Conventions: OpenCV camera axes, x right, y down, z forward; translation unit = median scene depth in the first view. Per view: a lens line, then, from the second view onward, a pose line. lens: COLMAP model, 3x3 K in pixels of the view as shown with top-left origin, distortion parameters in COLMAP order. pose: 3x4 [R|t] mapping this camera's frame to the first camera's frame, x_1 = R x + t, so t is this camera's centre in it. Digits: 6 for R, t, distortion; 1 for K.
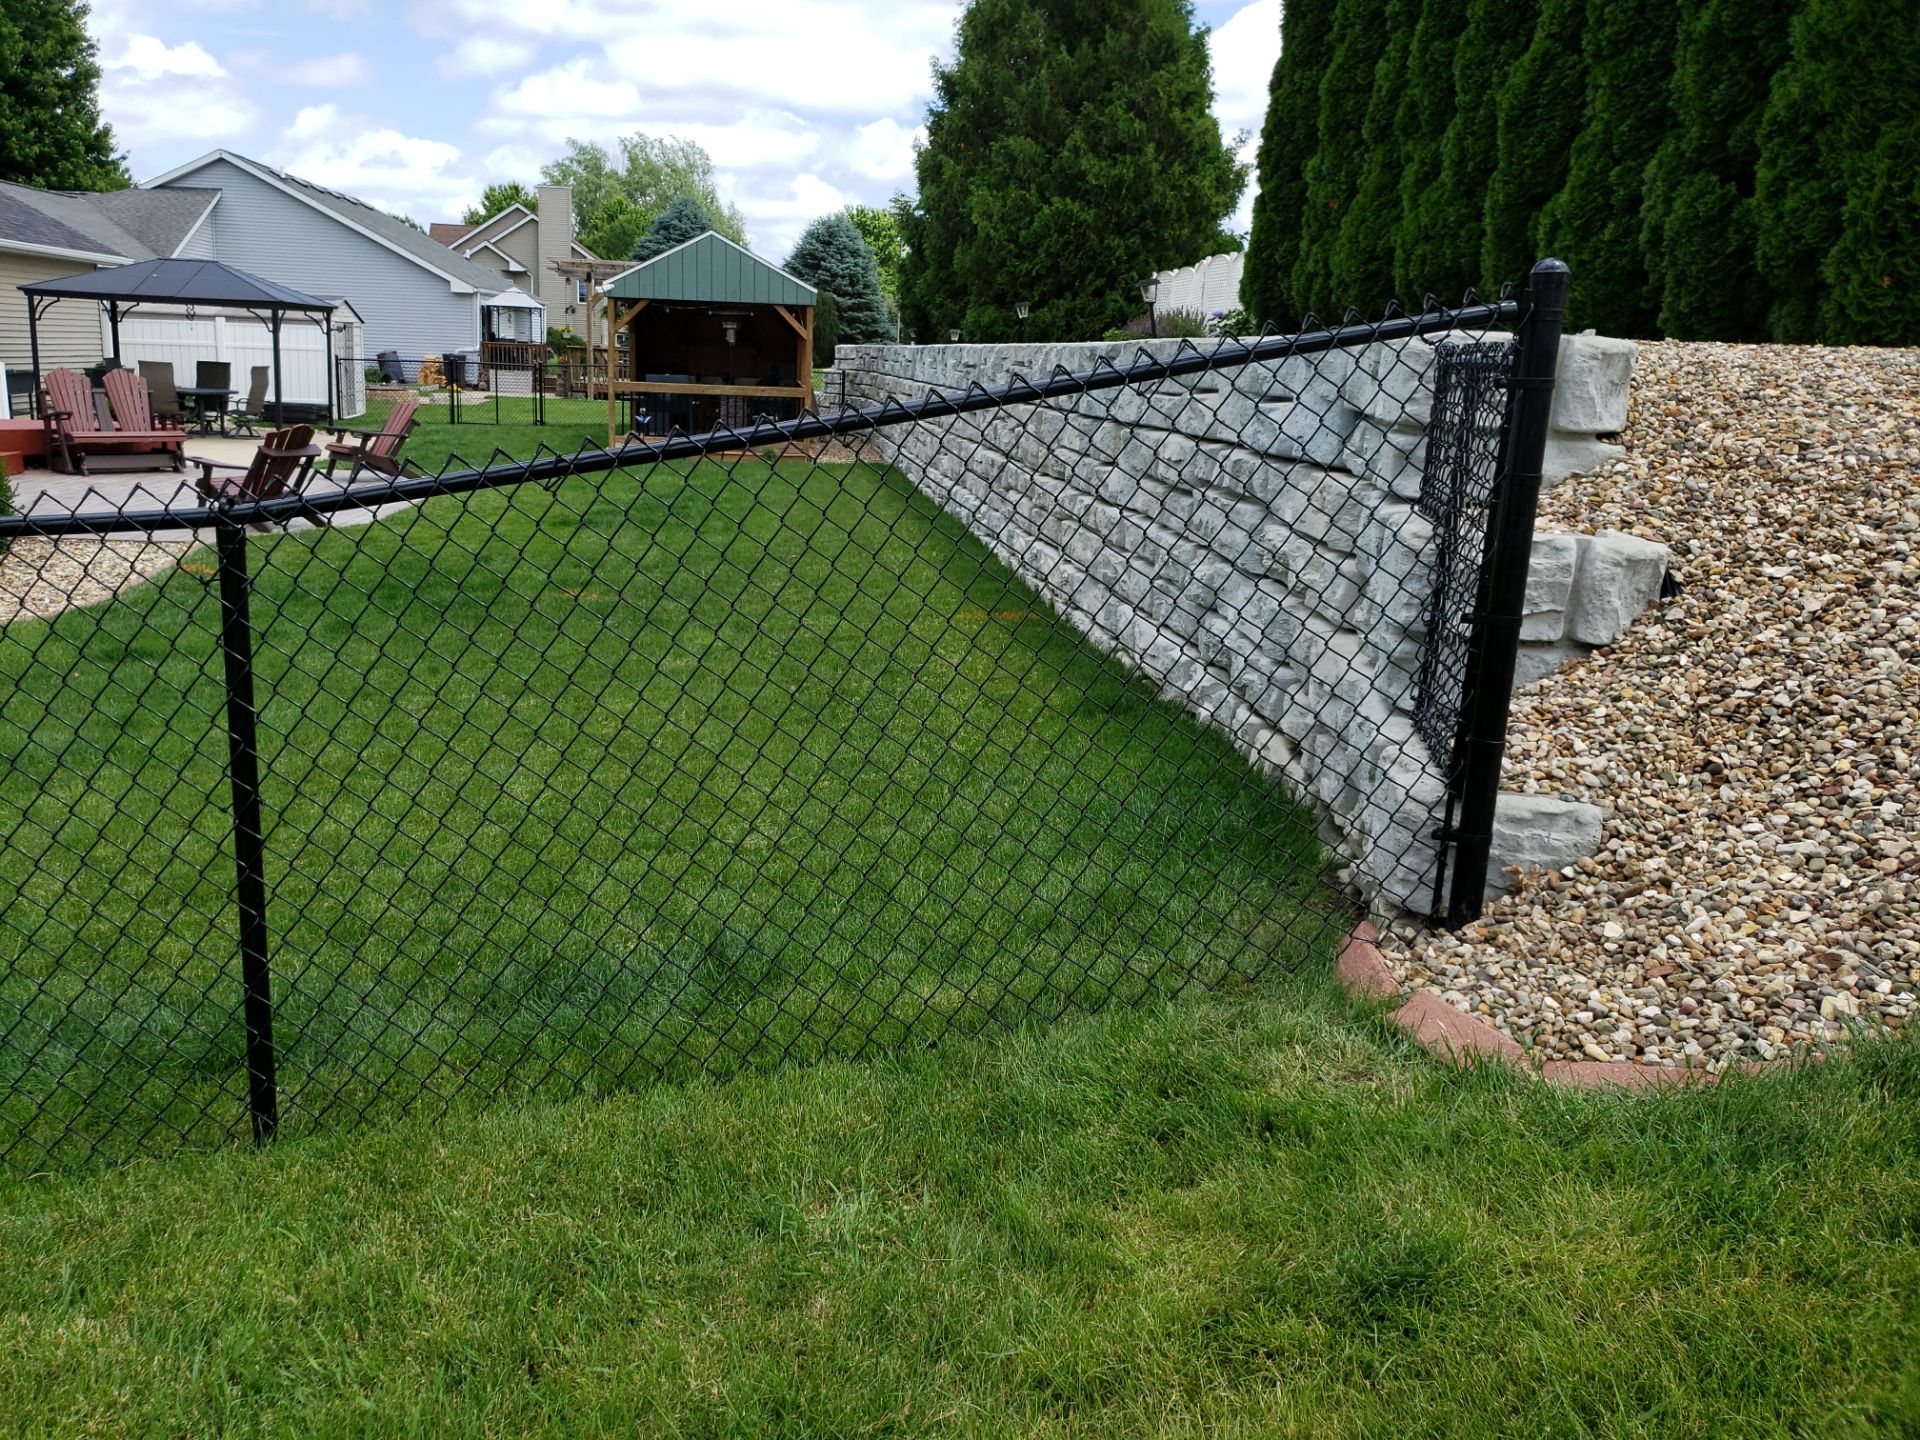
lens RADIAL K [[1509.7, 0, 957.4], [0, 1509.7, 708.3], [0, 0, 1]] dist [0.003831, -0.004980]
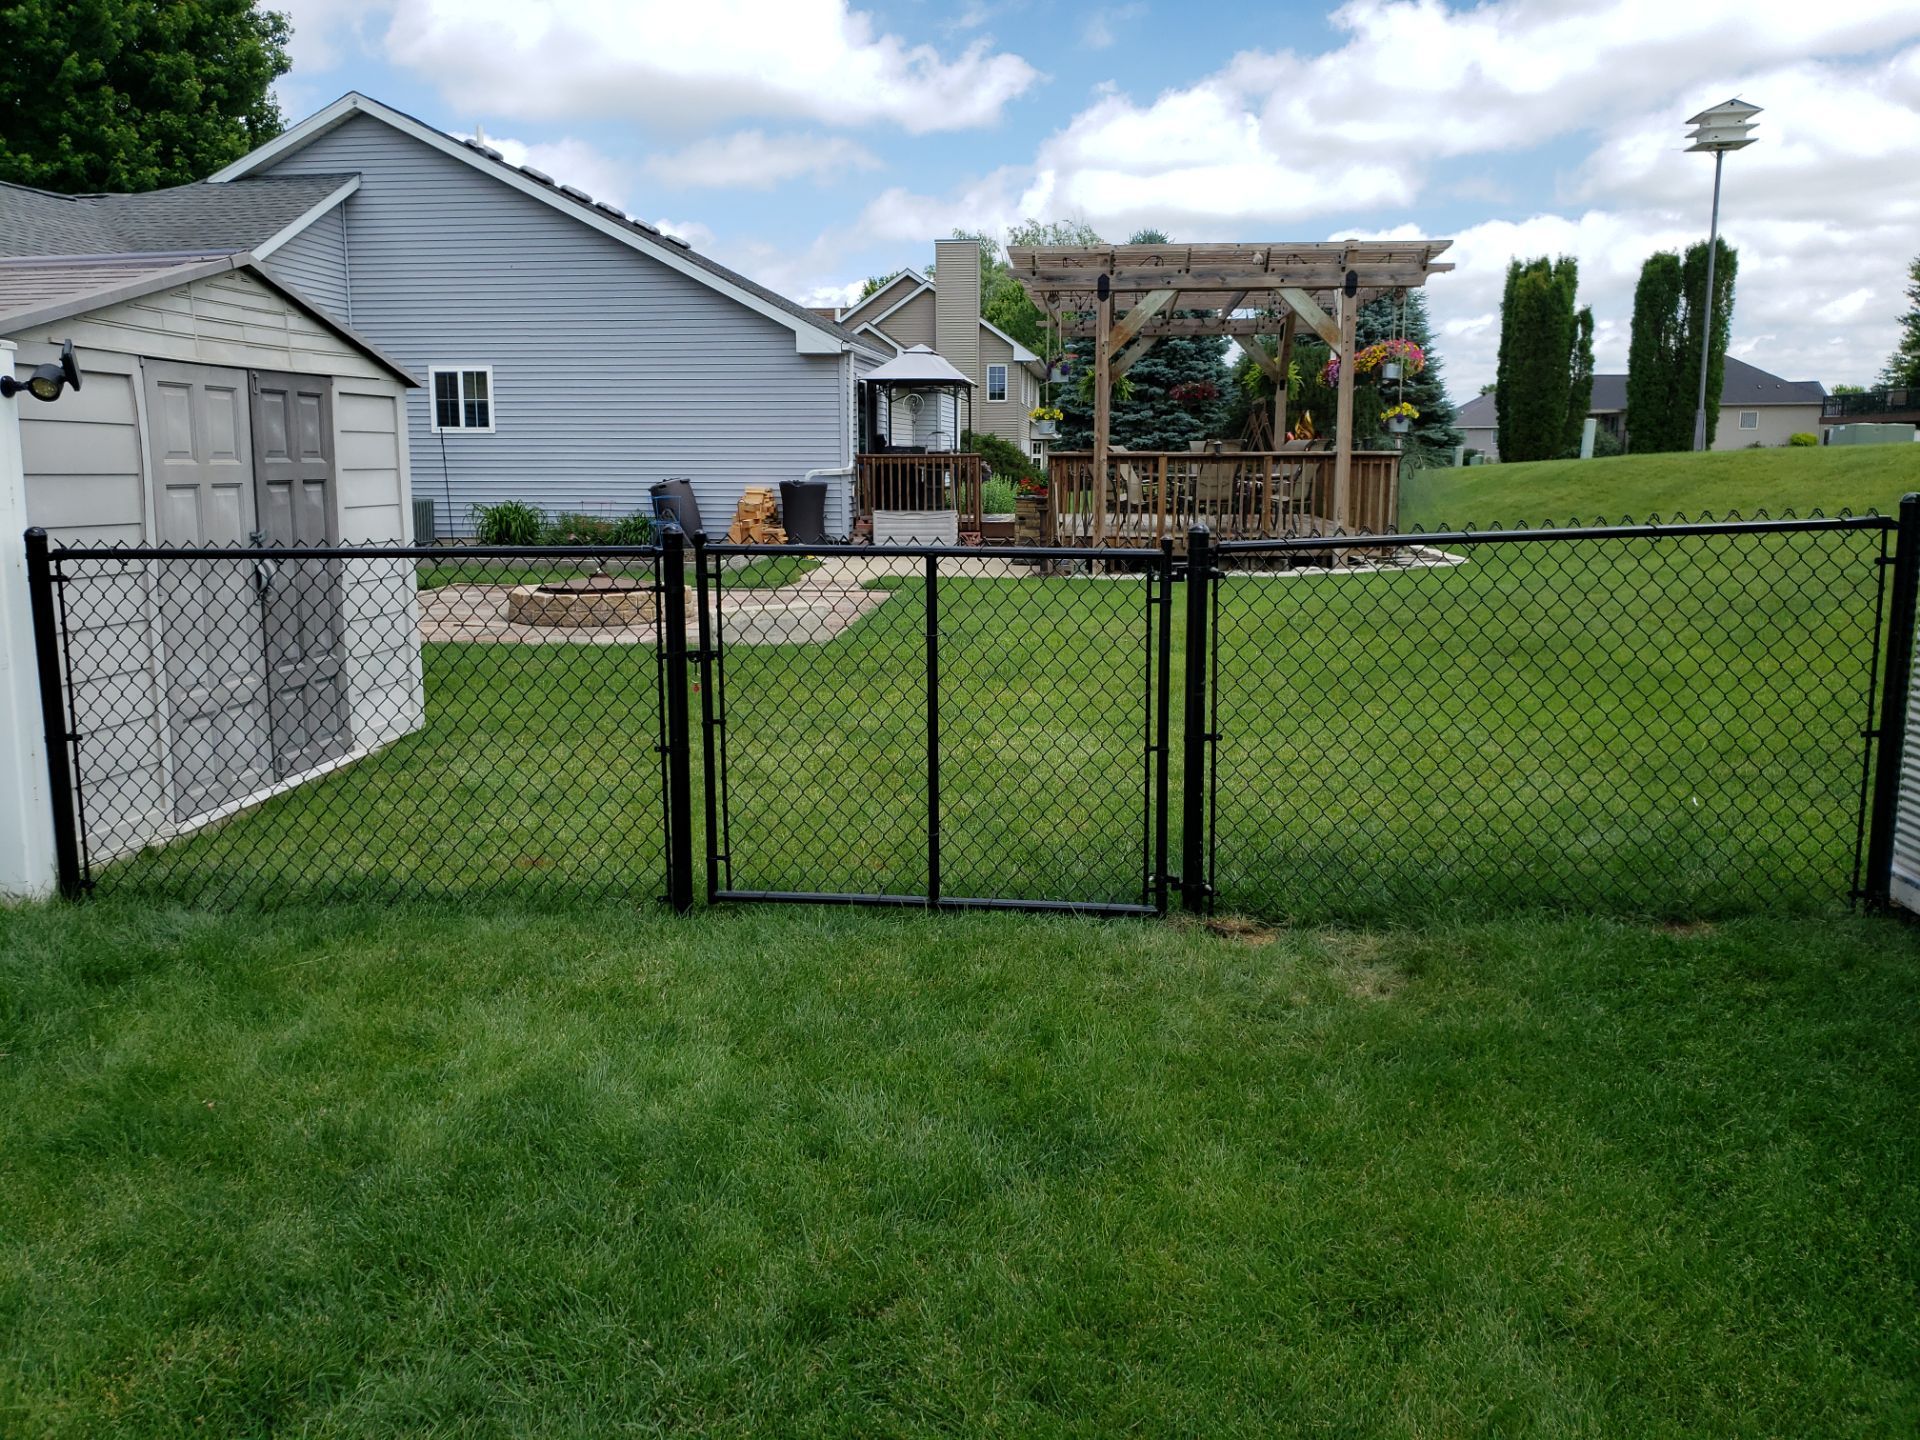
lens RADIAL K [[1572.1, 0, 953.5], [0, 1572.1, 708.7], [0, 0, 1]] dist [0.018531, -0.001906]
pose [[0.970569, -0.009043, -0.240652, -0.164482], [-0.008231, 0.997465, -0.070680, -0.125734], [0.240681, 0.070581, 0.968034, 0.524671]]
